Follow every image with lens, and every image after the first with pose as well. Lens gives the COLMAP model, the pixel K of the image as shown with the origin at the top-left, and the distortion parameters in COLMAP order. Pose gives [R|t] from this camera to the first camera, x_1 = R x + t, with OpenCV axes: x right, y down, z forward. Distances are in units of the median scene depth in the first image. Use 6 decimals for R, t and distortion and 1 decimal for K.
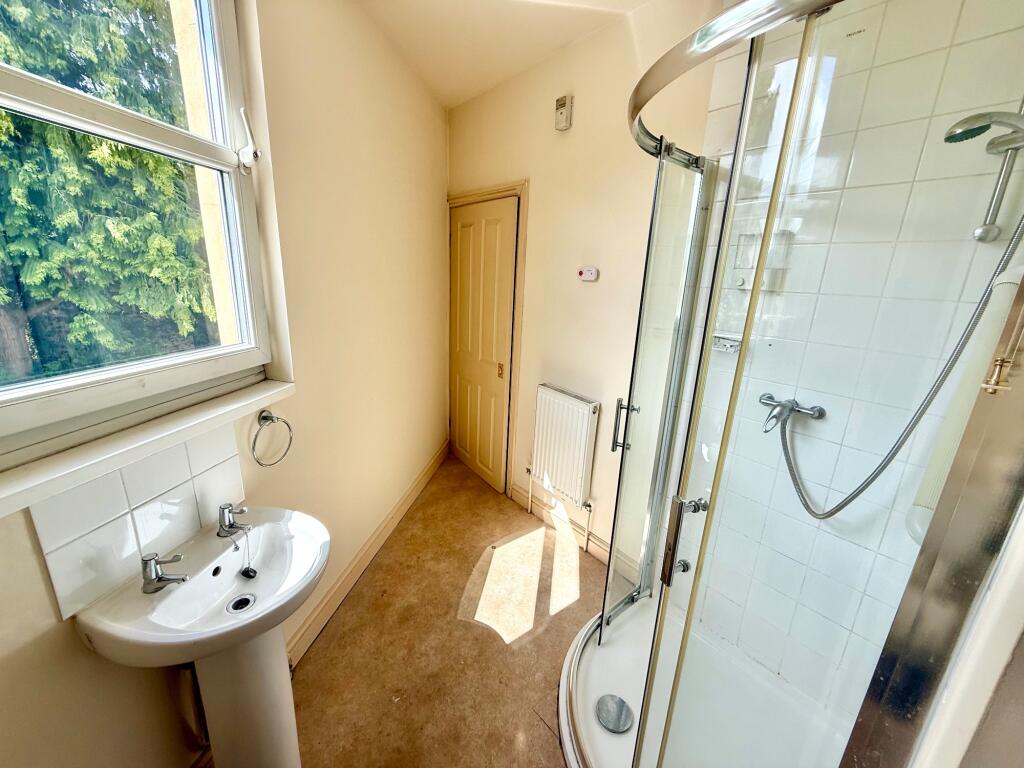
lens RADIAL K [[408.3, 0, 511.5], [0, 408.3, 382.3], [0, 0, 1]] dist [-0.002574, -0.000003]
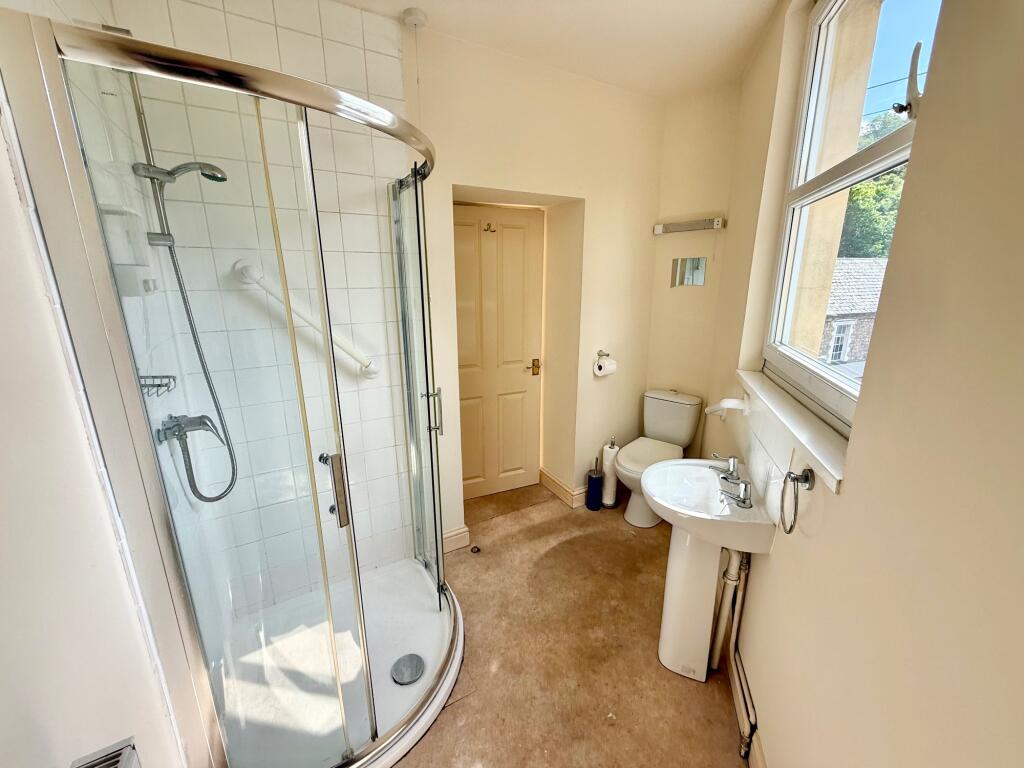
lens RADIAL K [[408.3, 0, 512.6], [0, 408.3, 384.2], [0, 0, 1]] dist [-0.002574, -0.000003]
pose [[-0.987677, -0.075108, 0.137305, -0.130300], [0.002696, 0.869023, 0.494764, -0.429129], [-0.156482, 0.489037, -0.858112, 1.577868]]
